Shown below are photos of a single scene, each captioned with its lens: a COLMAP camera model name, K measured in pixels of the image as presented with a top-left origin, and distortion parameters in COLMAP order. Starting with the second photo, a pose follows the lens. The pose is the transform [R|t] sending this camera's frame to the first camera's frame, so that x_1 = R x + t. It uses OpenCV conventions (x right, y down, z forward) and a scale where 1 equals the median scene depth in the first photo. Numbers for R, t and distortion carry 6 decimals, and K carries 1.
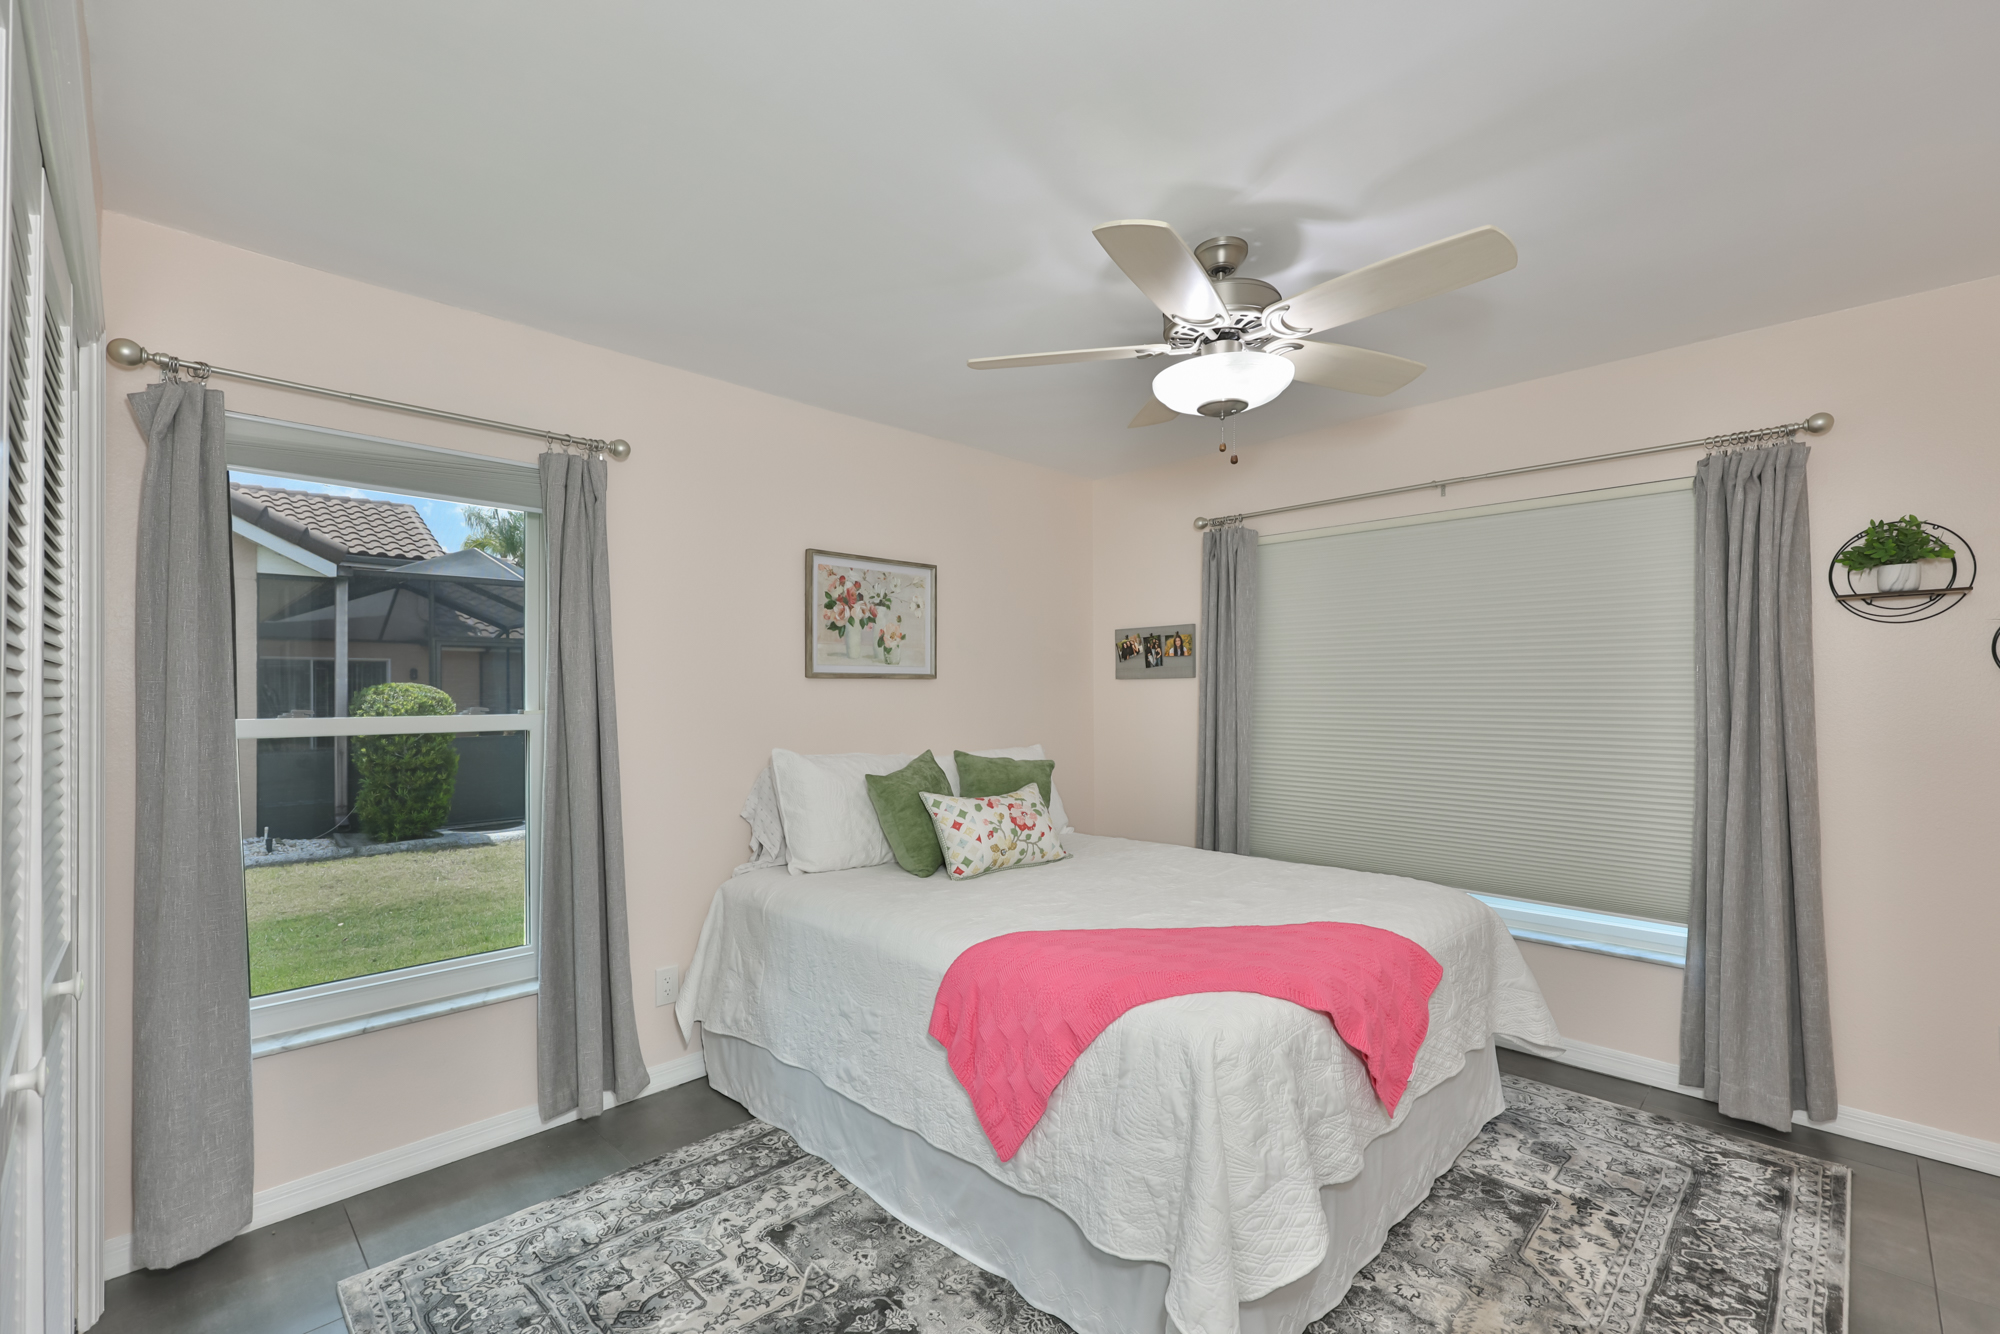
lens RADIAL K [[867.7, 0, 1000.3], [0, 867.7, 683.8], [0, 0, 1]] dist [-0.005411, 0.002422]
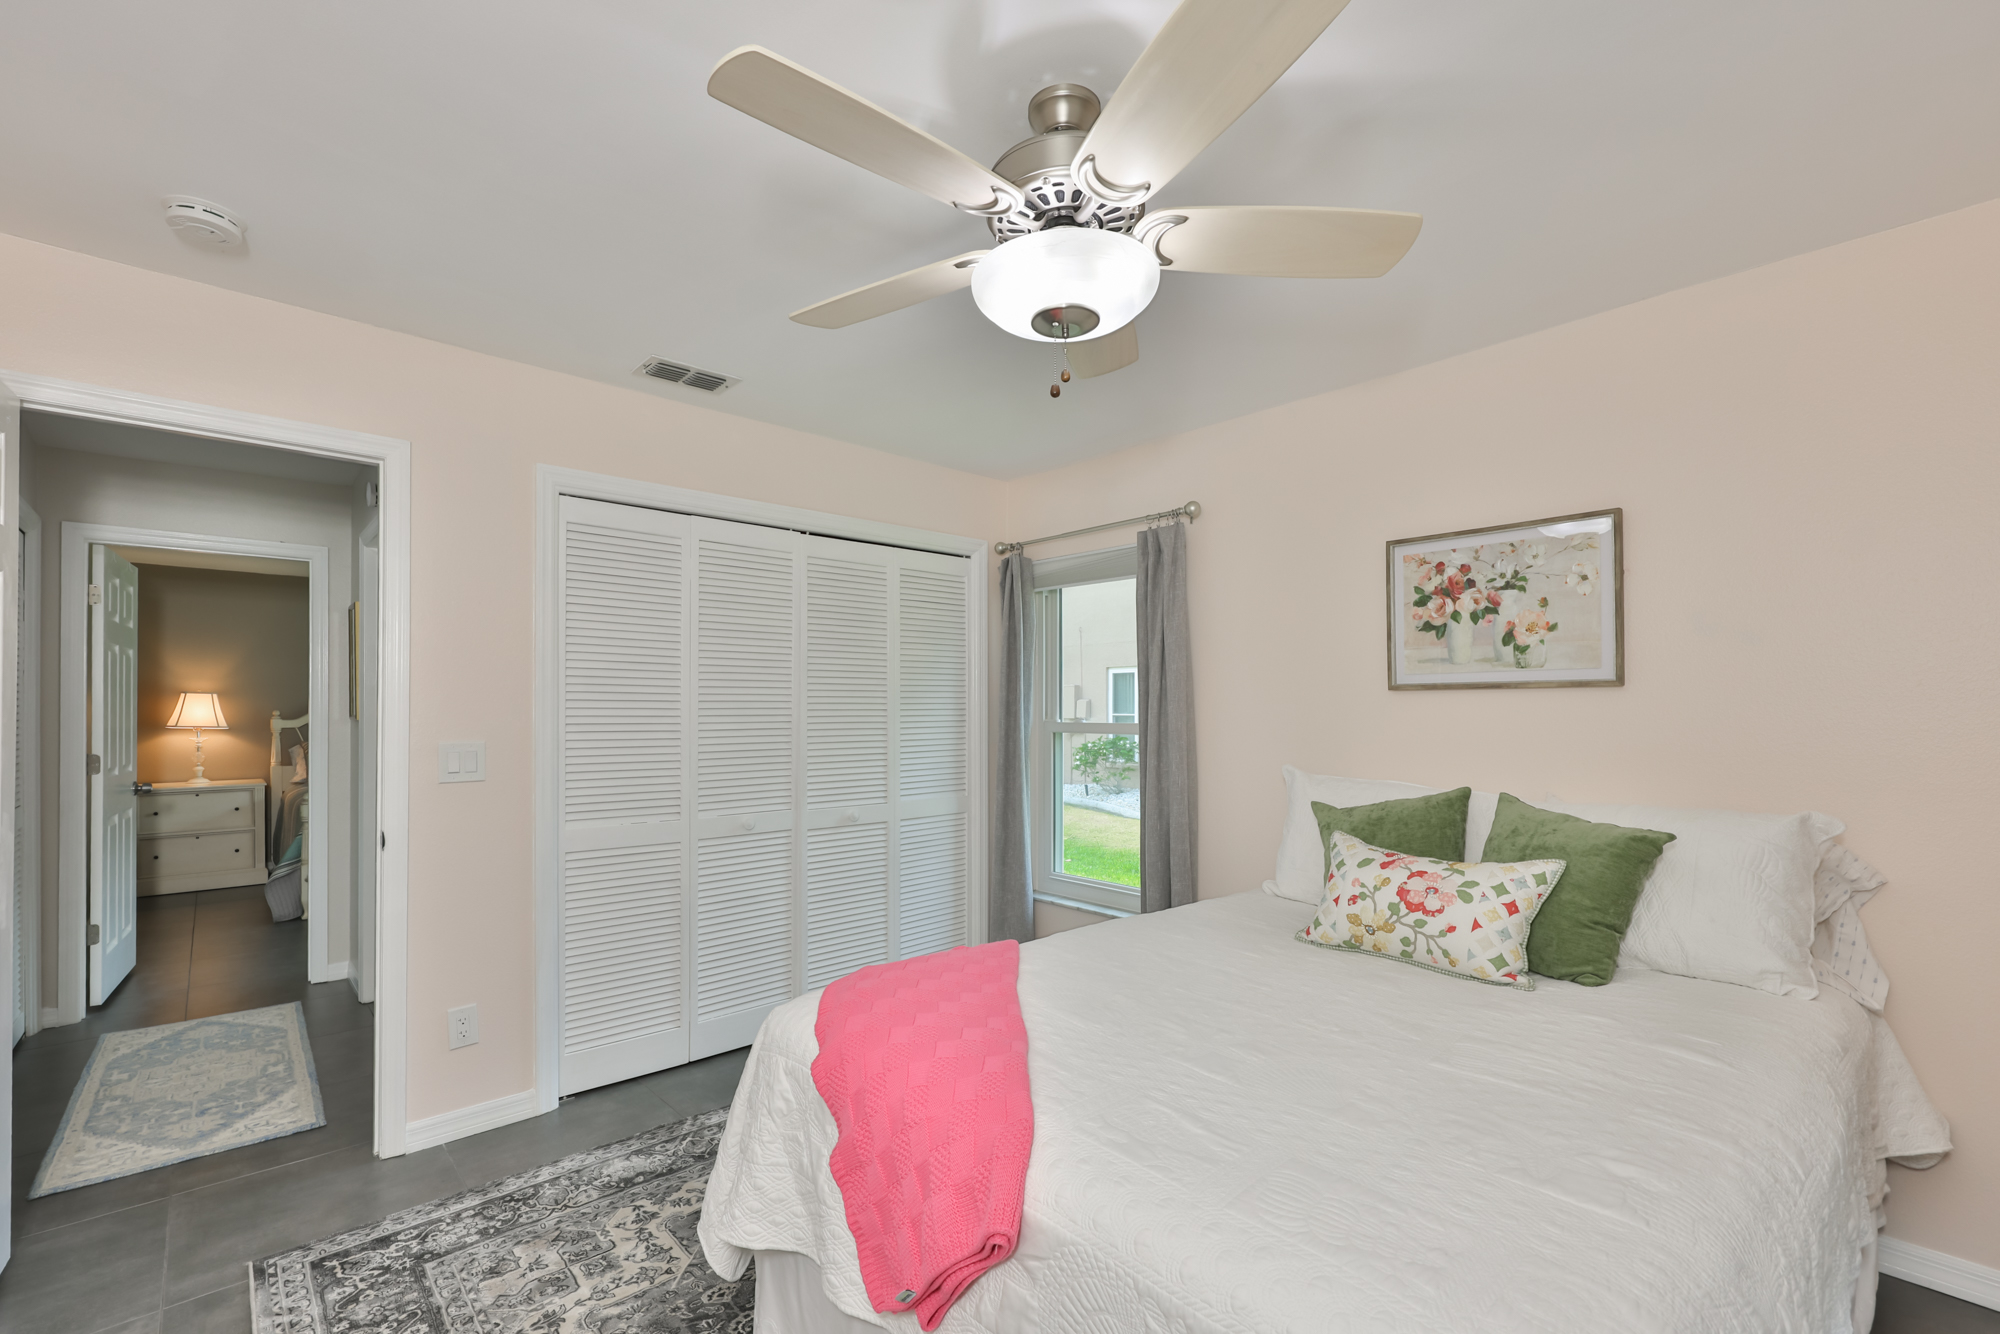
lens RADIAL K [[867.7, 0, 1004.6], [0, 867.7, 701.6], [0, 0, 1]] dist [-0.005411, 0.002422]
pose [[-0.055989, -0.005299, -0.998417, 0.640483], [0.009438, 0.999938, -0.005837, 0.005397], [0.998387, -0.009750, -0.055936, 0.640837]]
